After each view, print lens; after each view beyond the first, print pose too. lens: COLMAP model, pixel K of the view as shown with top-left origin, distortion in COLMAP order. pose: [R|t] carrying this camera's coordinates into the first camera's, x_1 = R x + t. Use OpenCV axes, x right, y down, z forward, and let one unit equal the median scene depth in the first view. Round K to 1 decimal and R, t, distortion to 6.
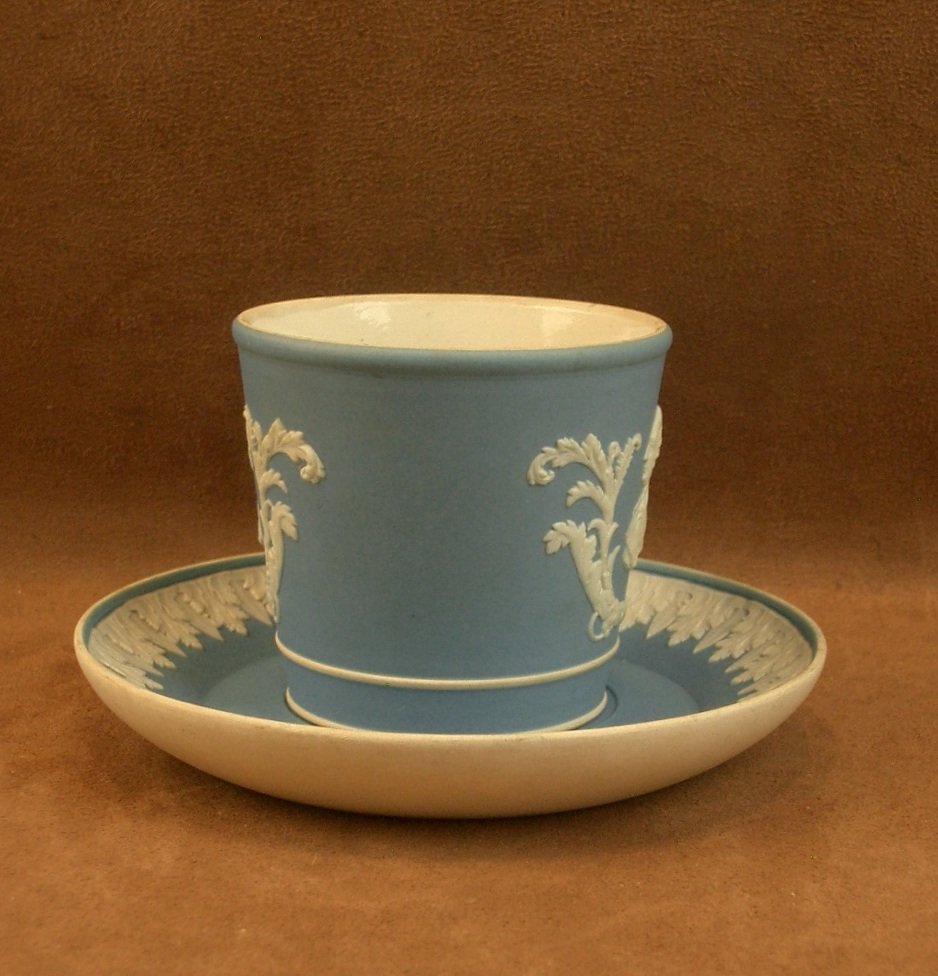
lens RADIAL K [[1983.6, 0, 470.3], [0, 1983.6, 540.4], [0, 0, 1]] dist [-0.011137, -0.090080]
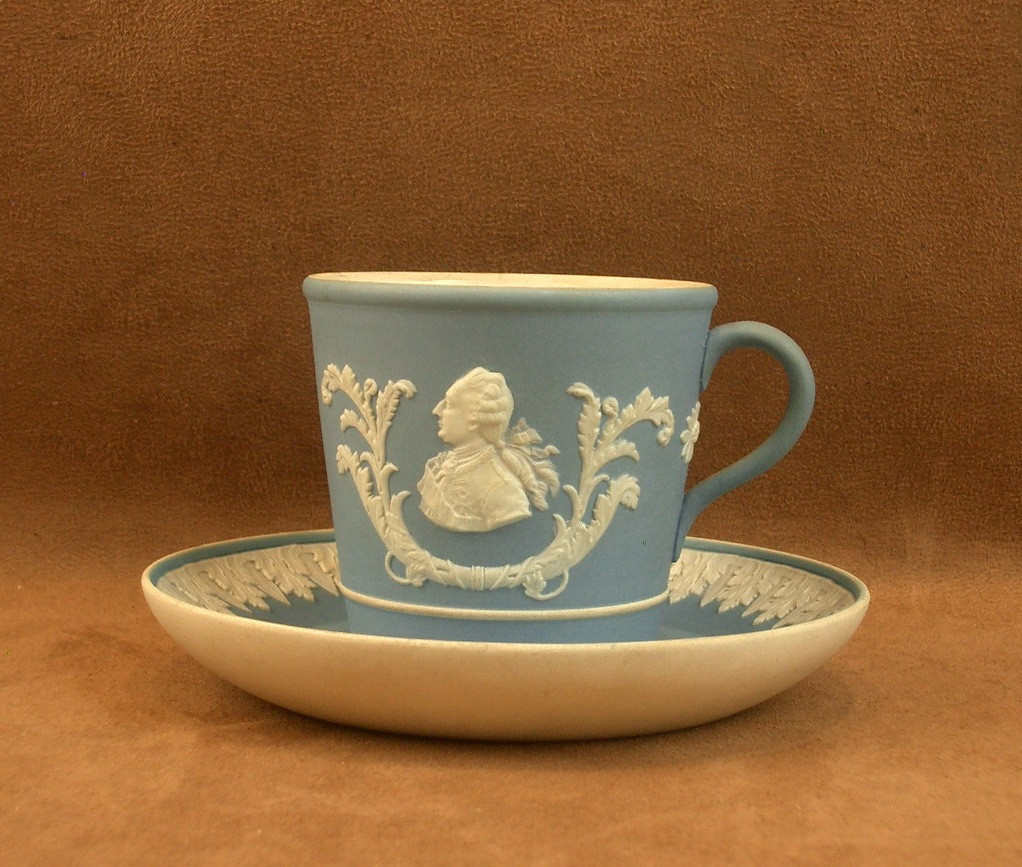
lens RADIAL K [[1942.9, 0, 511.0], [0, 1942.9, 433.5], [0, 0, 1]] dist [-0.032867, 0.056219]
pose [[0.999436, 0.006038, 0.033028, -0.011555], [-0.001890, 0.992253, -0.124221, 0.078630], [-0.033523, 0.124088, 0.991705, 0.003689]]
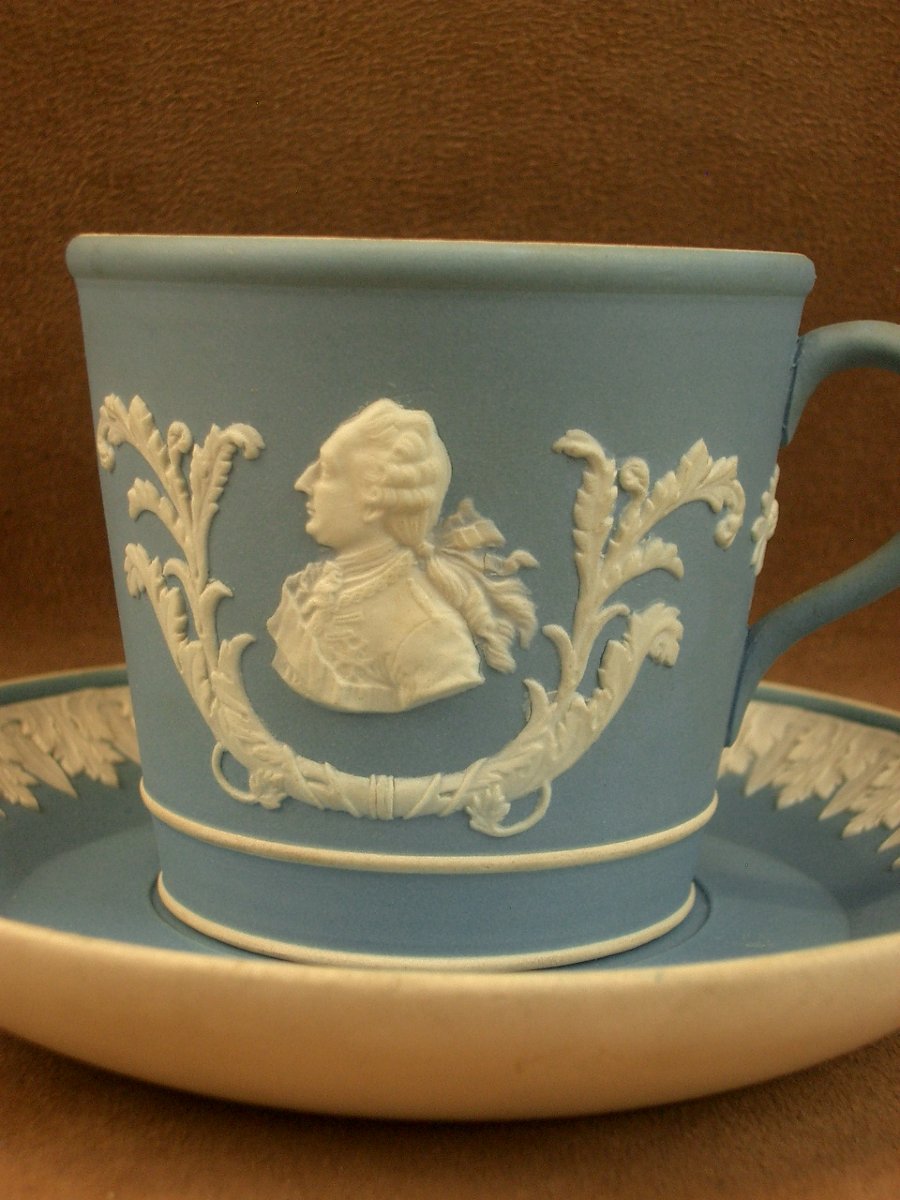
lens RADIAL K [[1939.4, 0, 483.8], [0, 1939.4, 597.5], [0, 0, 1]] dist [-0.036631, -0.044325]
pose [[0.998130, 0.005428, 0.060893, -0.001989], [-0.001243, 0.997647, -0.068555, 0.022004], [-0.061122, 0.068351, 0.995787, 0.388561]]
